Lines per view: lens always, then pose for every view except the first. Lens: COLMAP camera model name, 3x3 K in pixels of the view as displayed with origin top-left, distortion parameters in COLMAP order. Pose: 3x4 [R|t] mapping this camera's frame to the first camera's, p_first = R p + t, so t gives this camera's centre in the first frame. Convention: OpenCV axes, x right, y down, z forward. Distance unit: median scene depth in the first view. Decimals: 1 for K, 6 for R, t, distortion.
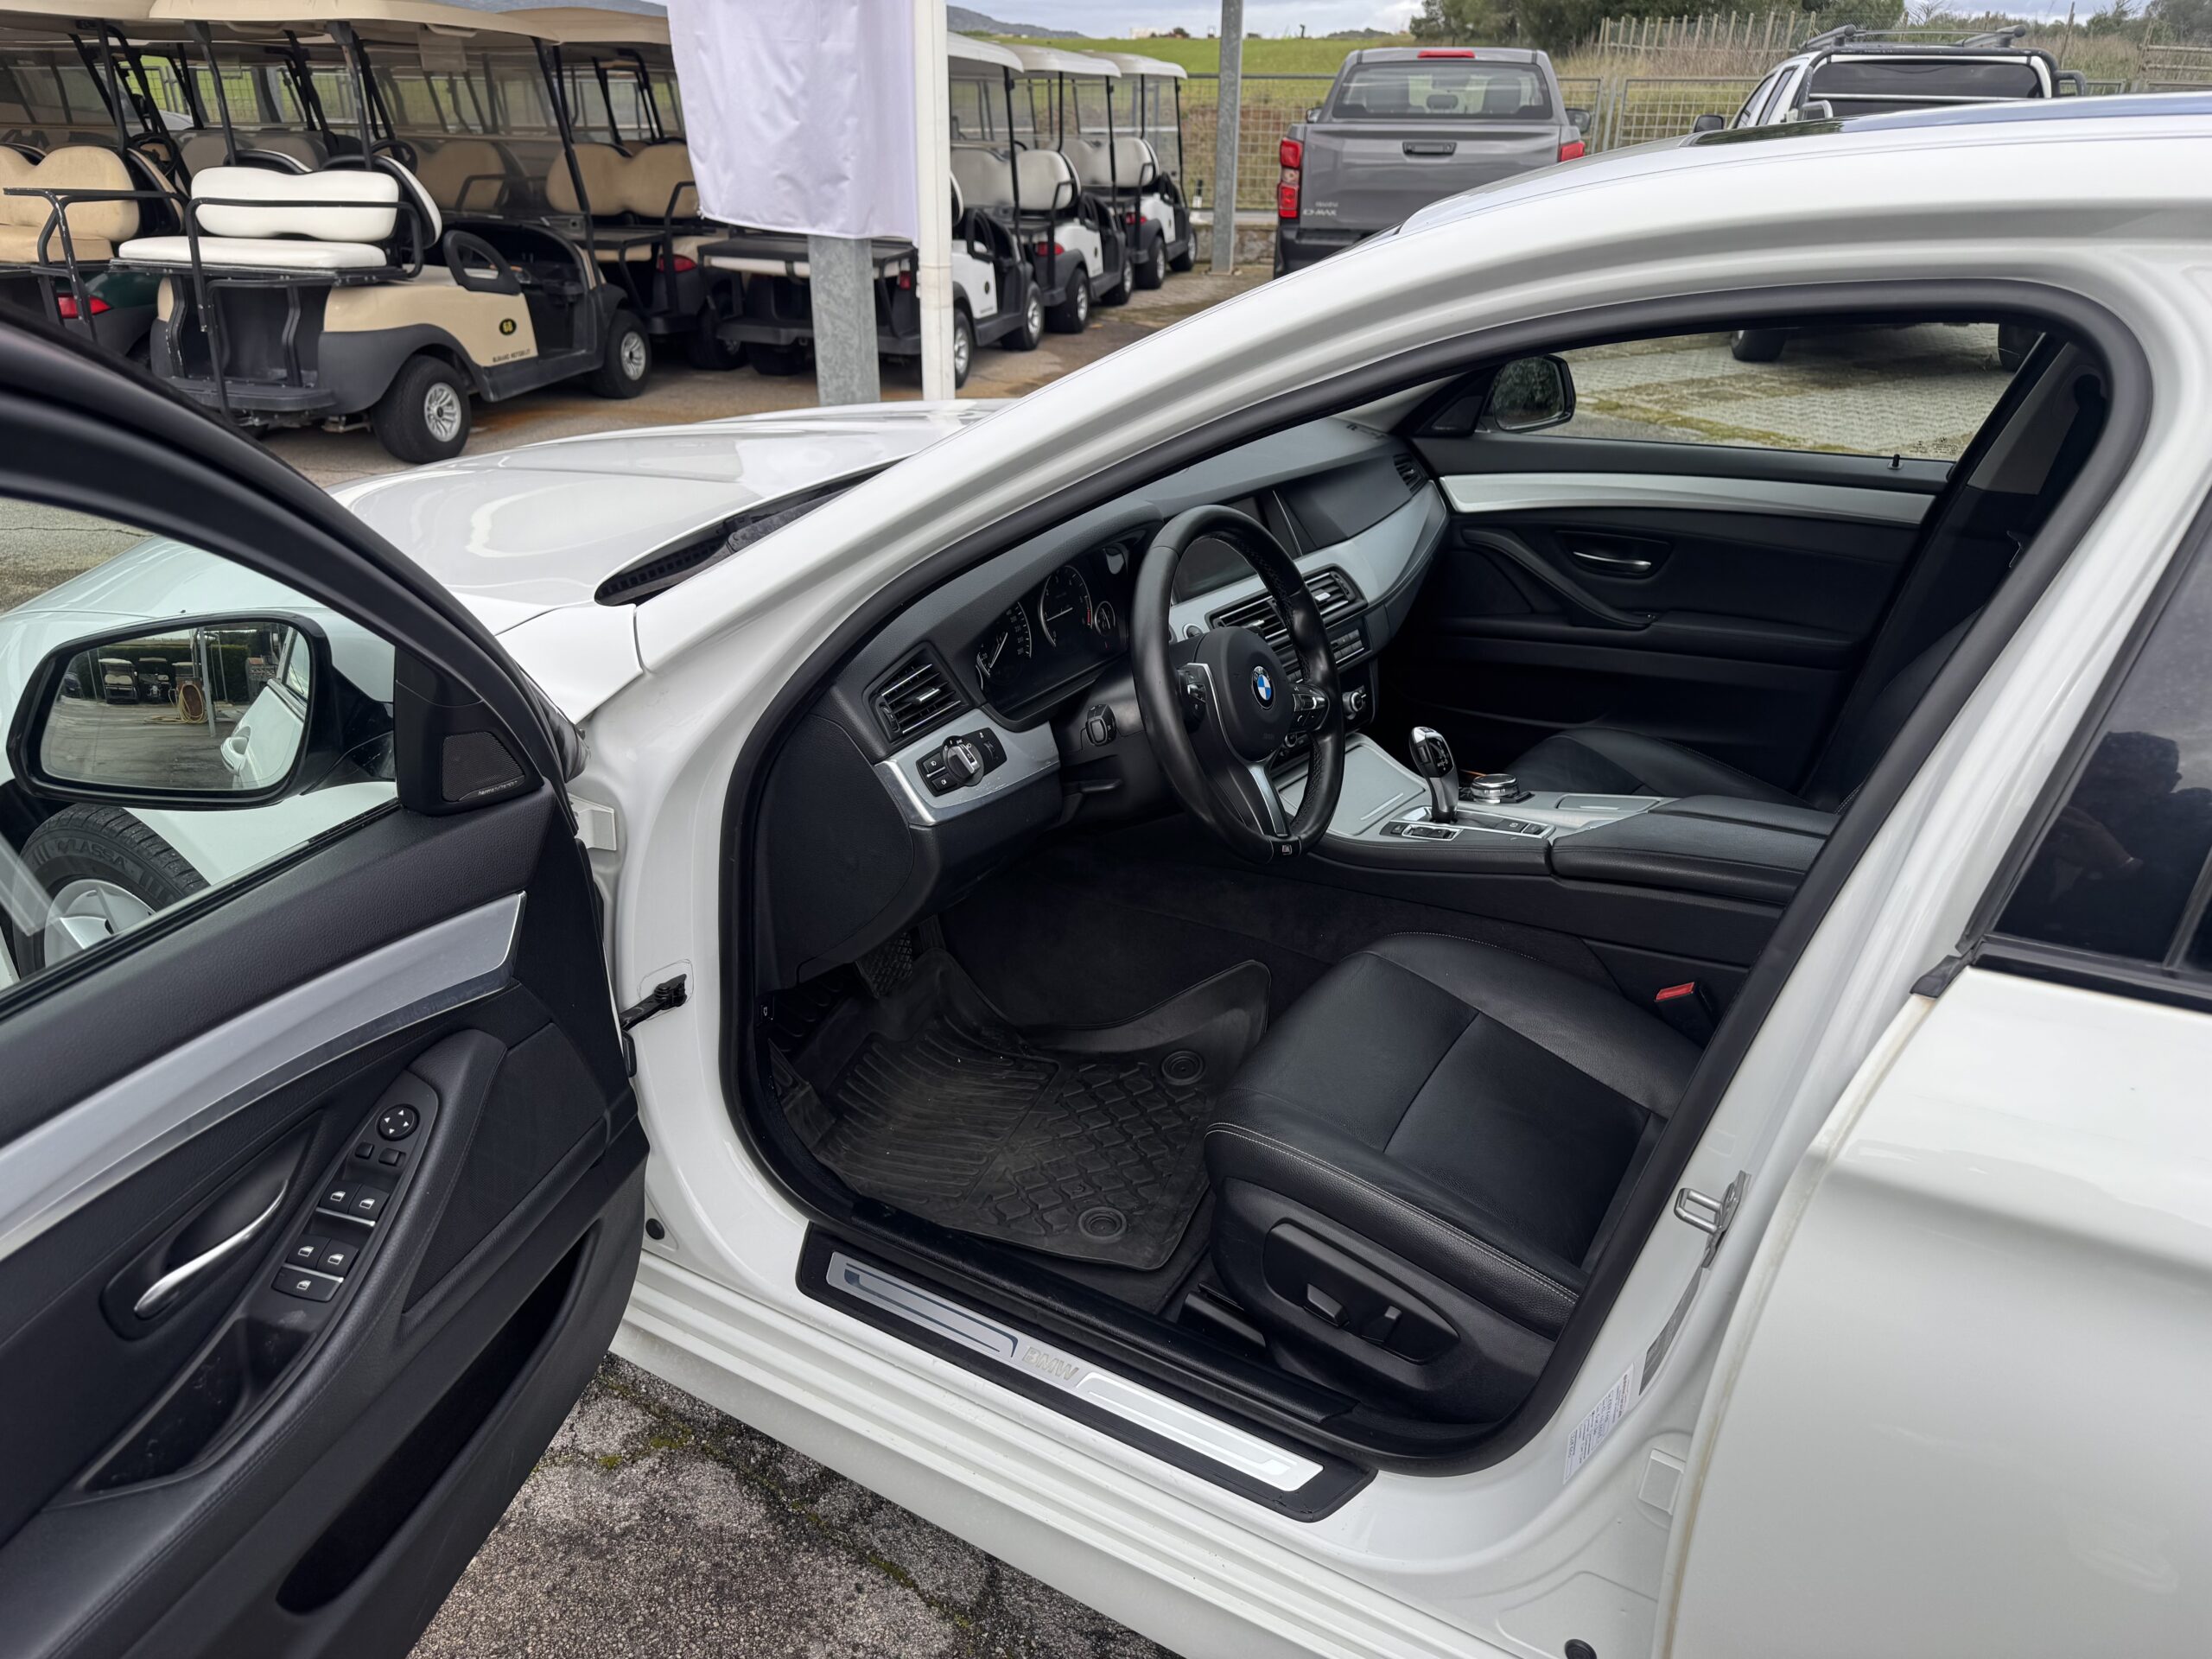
lens RADIAL K [[1576.1, 0, 1104.7], [0, 1576.1, 820.8], [0, 0, 1]] dist [0.030725, -0.045606]
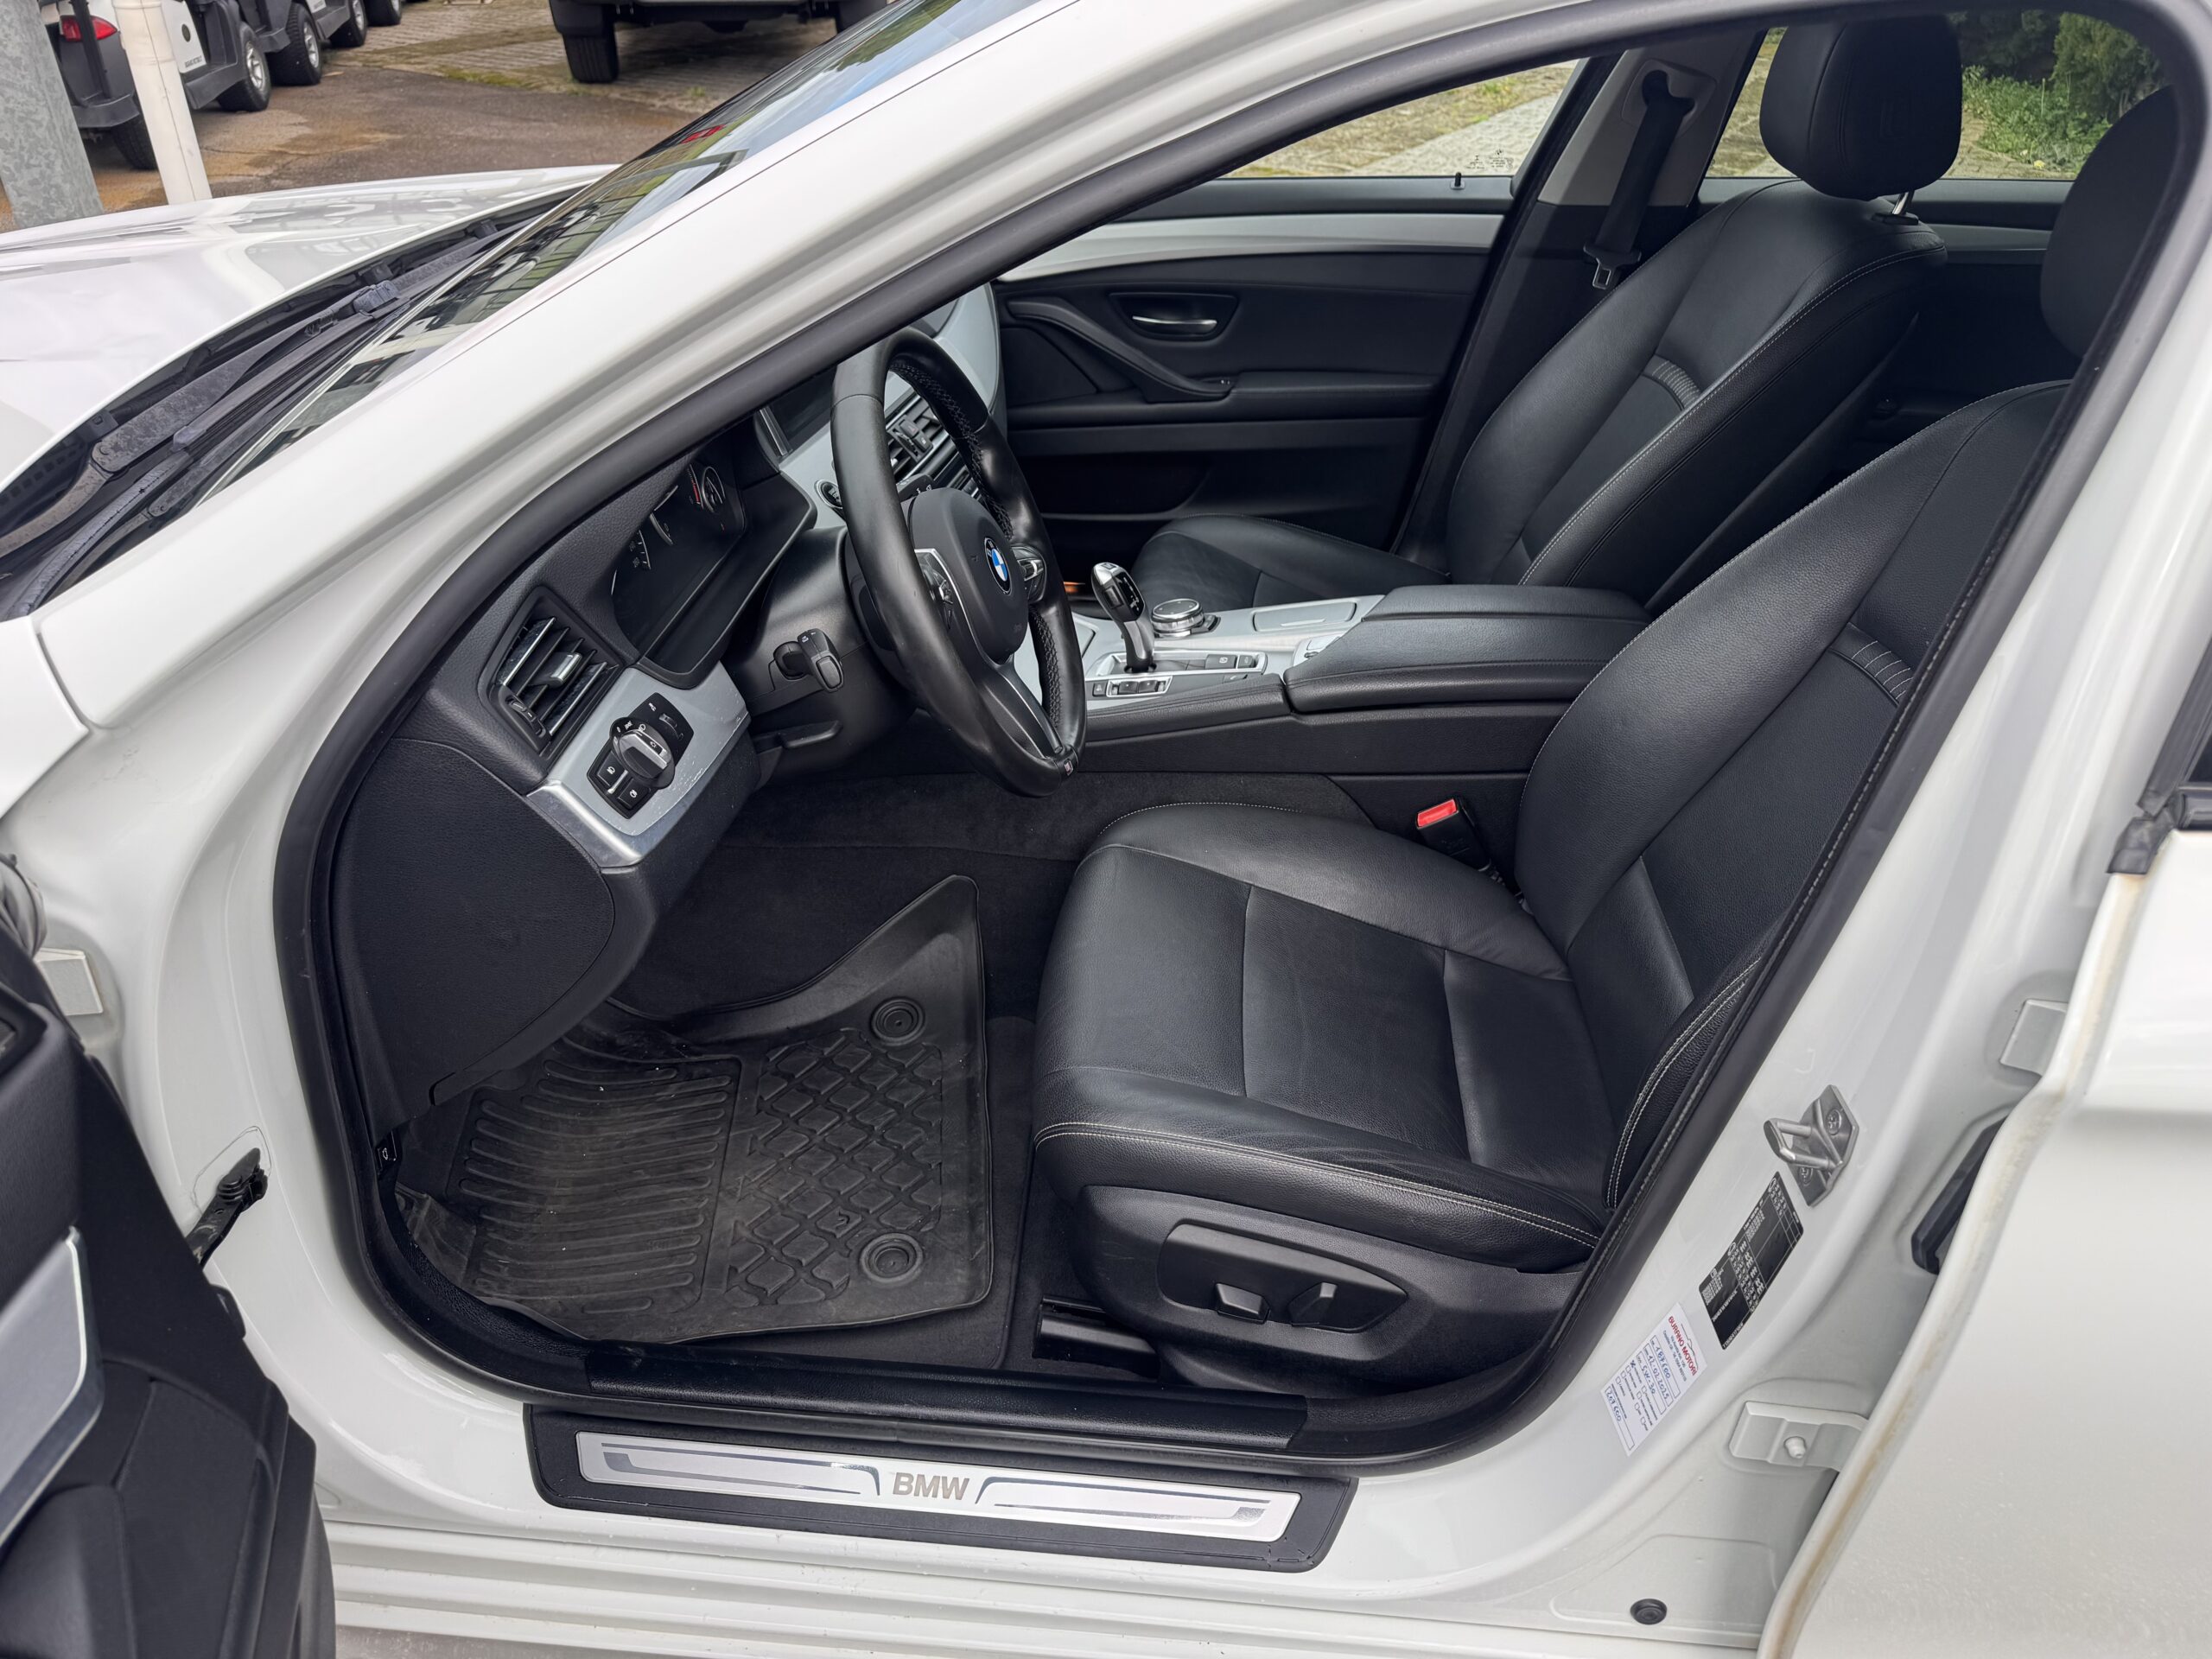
lens RADIAL K [[1576.1, 0, 1141.9], [0, 1576.1, 837.6], [0, 0, 1]] dist [0.030725, -0.045606]
pose [[0.901129, -0.230224, 0.367373, -0.107218], [0.170075, 0.967153, 0.188916, -0.065728], [-0.398799, -0.107757, 0.910685, 0.197699]]
